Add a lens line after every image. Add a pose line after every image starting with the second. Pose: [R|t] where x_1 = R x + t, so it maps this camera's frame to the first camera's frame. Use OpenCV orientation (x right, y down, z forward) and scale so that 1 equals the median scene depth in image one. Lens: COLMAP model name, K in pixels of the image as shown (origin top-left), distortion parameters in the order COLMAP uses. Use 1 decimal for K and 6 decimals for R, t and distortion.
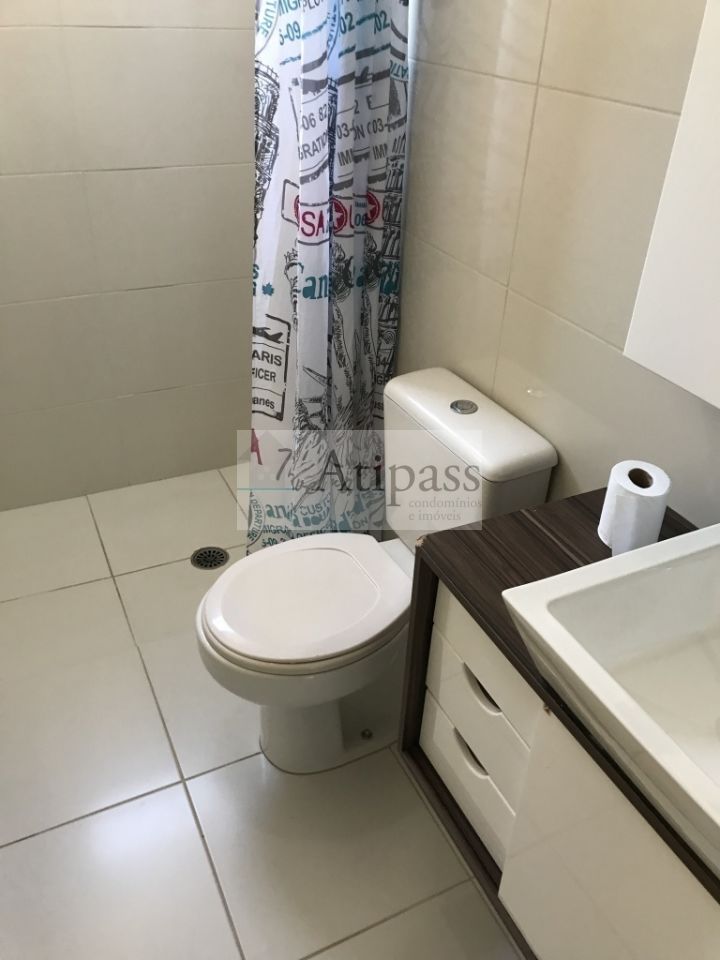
lens RADIAL K [[782.9, 0, 368.0], [0, 782.9, 477.1], [0, 0, 1]] dist [0.039440, -0.065055]
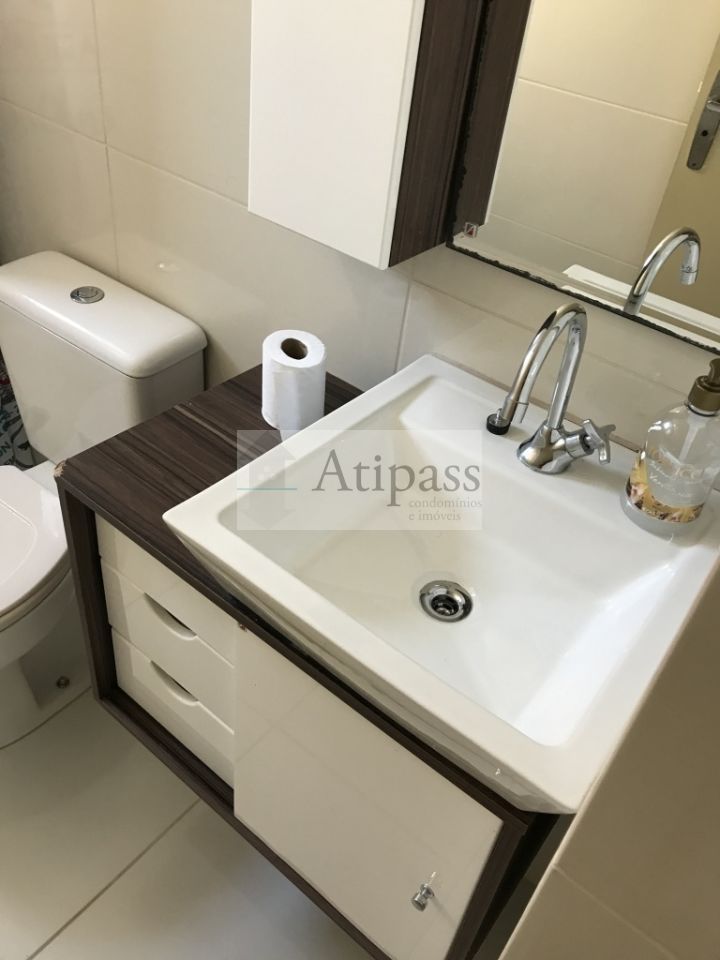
lens RADIAL K [[782.9, 0, 363.2], [0, 782.9, 467.9], [0, 0, 1]] dist [0.039440, -0.065055]
pose [[0.903717, -0.223632, 0.365081, 0.050653], [0.168988, 0.969821, 0.175758, -0.010113], [-0.393369, -0.097141, 0.914235, 0.111506]]
